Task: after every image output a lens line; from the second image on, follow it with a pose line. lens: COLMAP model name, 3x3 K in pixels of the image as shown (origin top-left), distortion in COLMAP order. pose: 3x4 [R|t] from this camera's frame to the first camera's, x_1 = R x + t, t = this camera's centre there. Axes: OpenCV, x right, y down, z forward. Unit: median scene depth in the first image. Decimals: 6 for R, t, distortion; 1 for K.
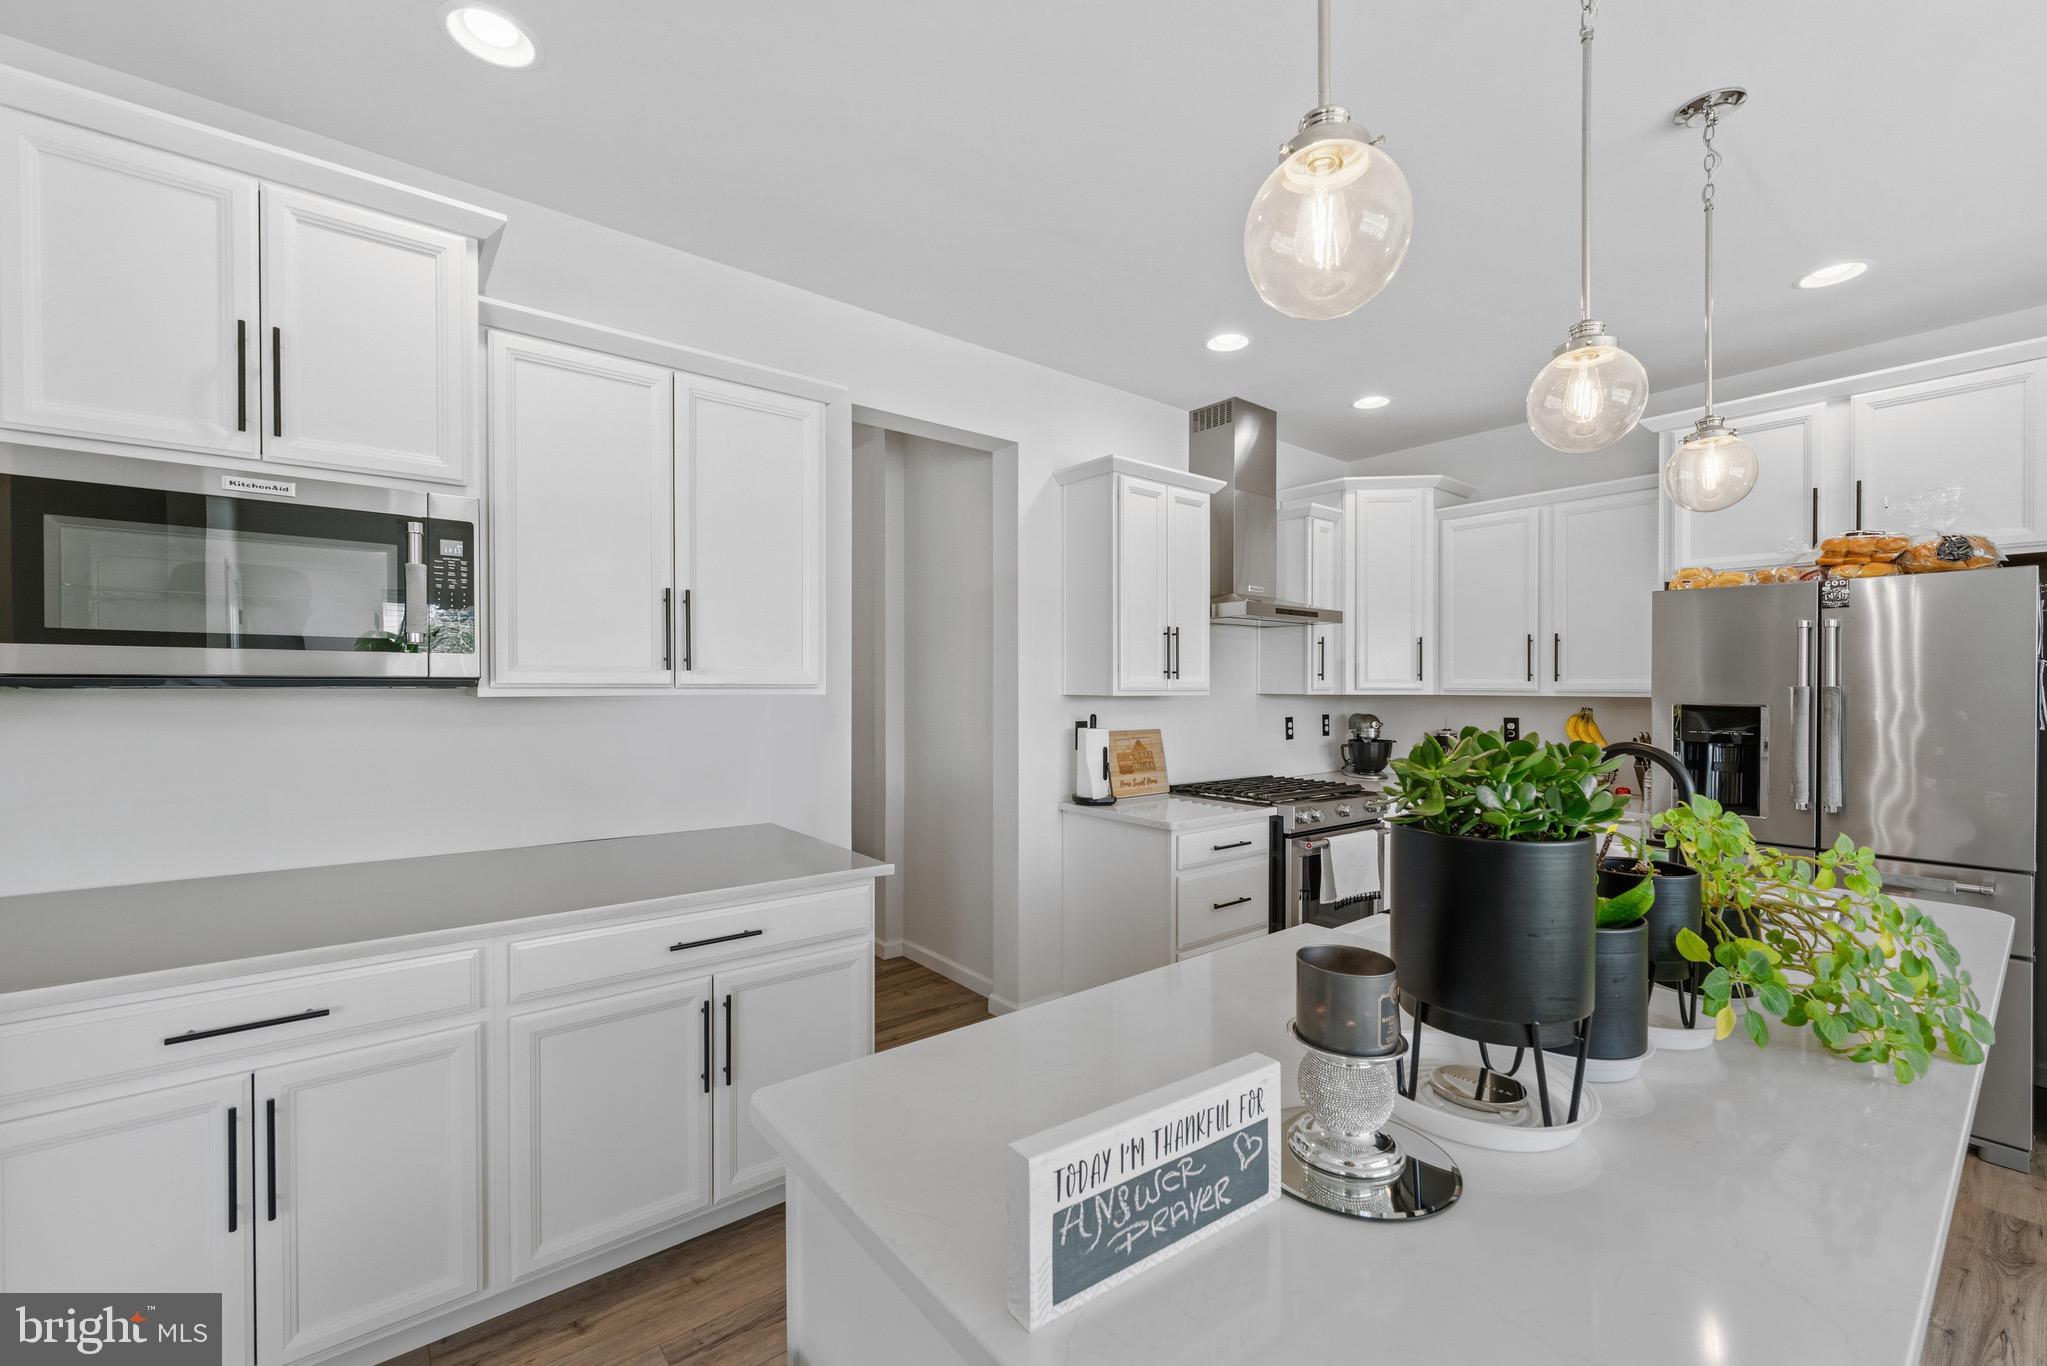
lens RADIAL K [[826.5, 0, 1021.5], [0, 826.5, 691.2], [0, 0, 1]] dist [-0.003349, 0.000167]
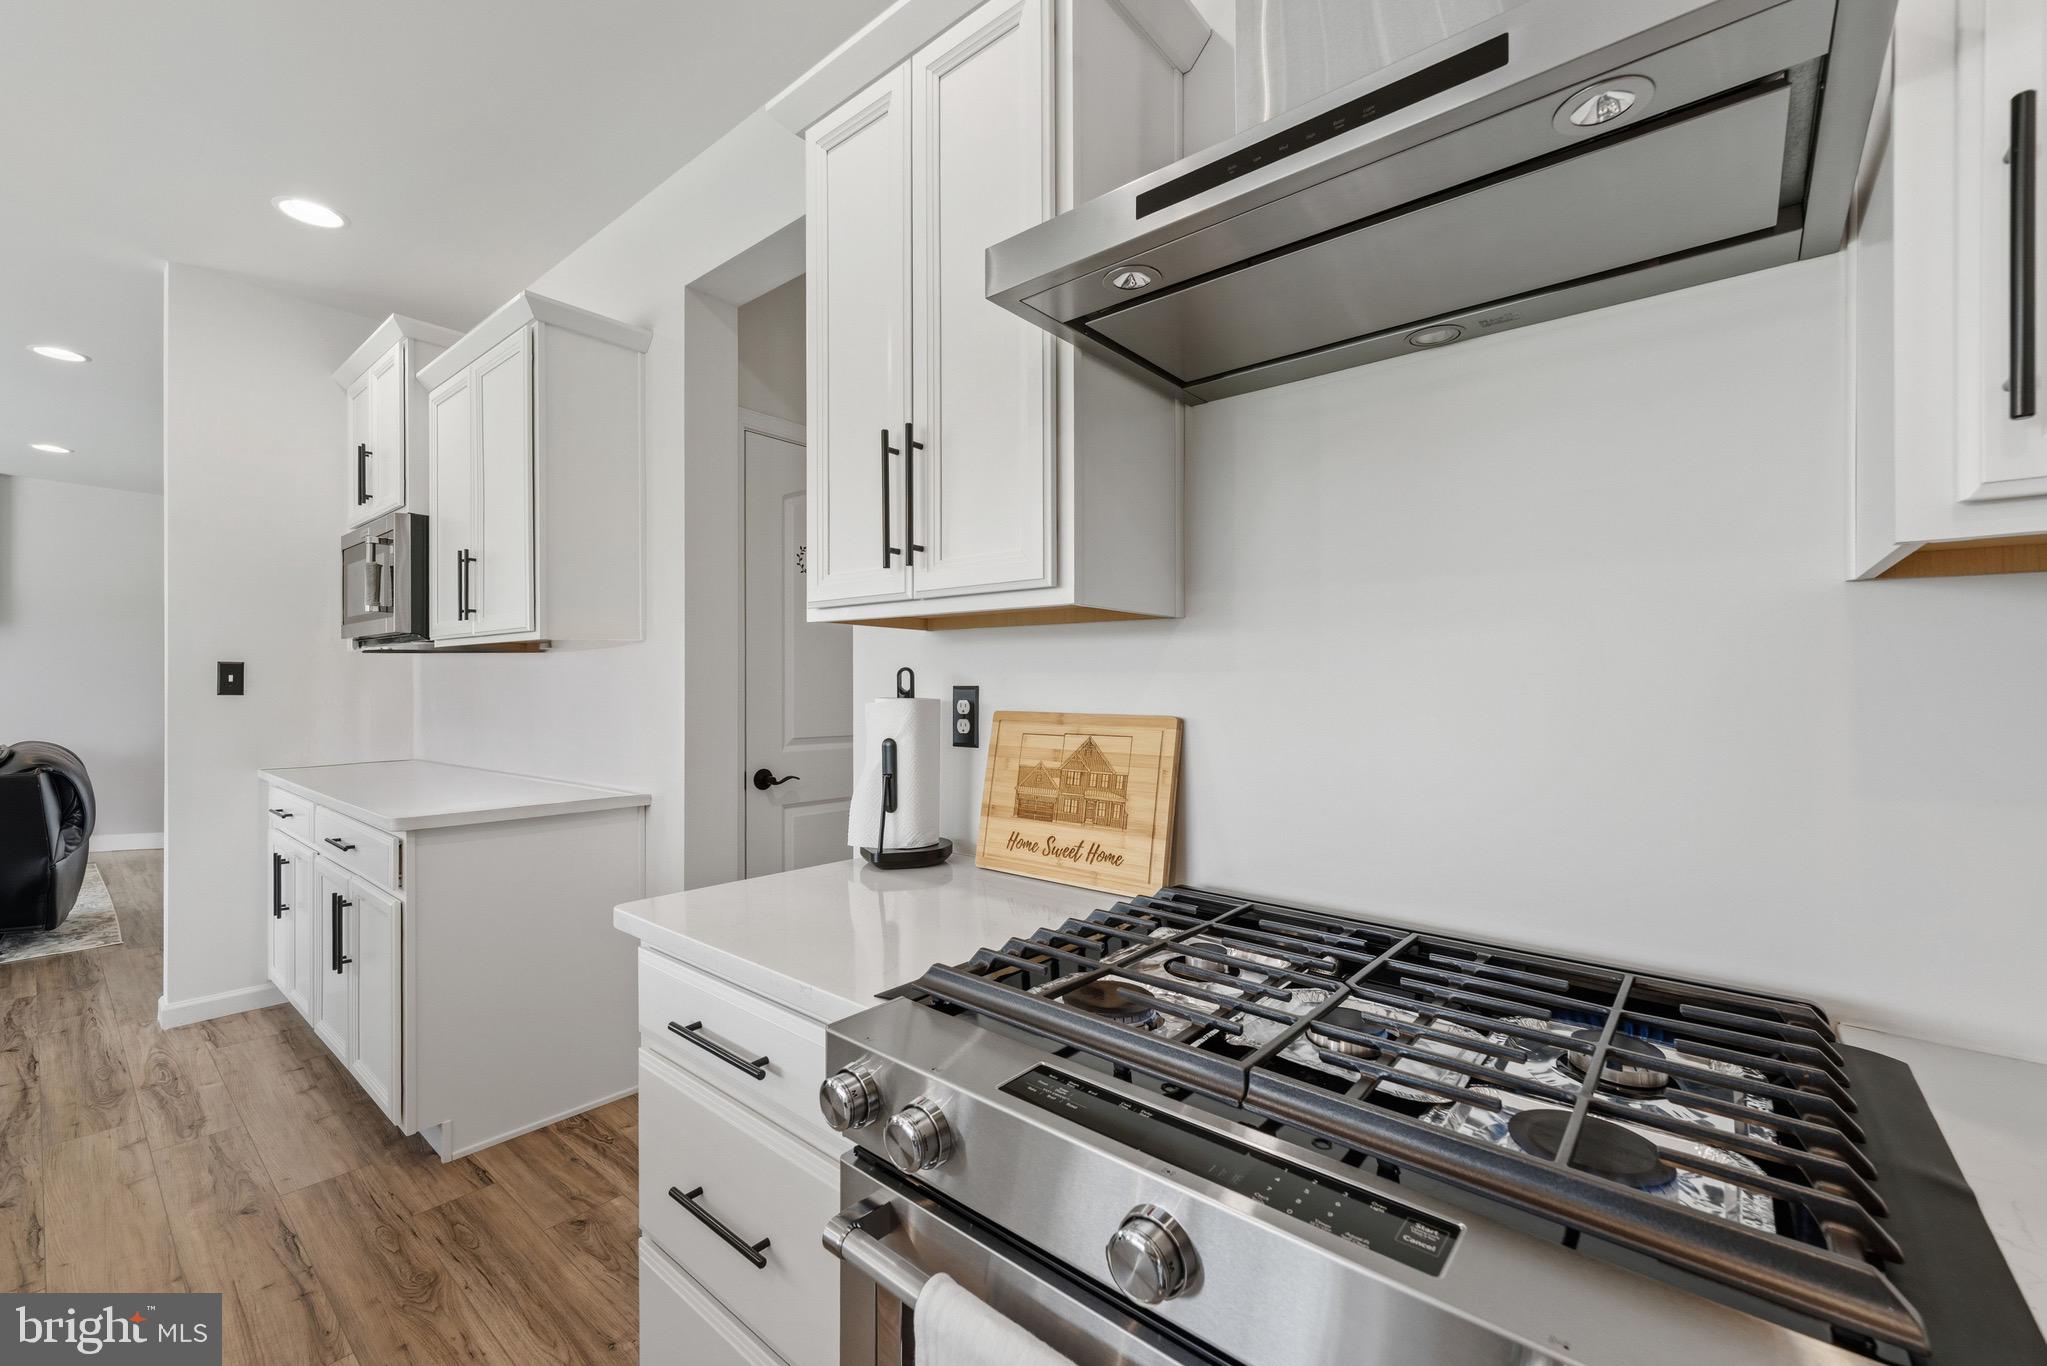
lens RADIAL K [[826.5, 0, 1025.4], [0, 826.5, 675.0], [0, 0, 1]] dist [-0.003349, 0.000167]
pose [[0.205017, -0.003224, -0.978753, 0.513465], [-0.005558, 0.999975, -0.004459, 0.031467], [0.978743, 0.006354, 0.204993, 0.903979]]
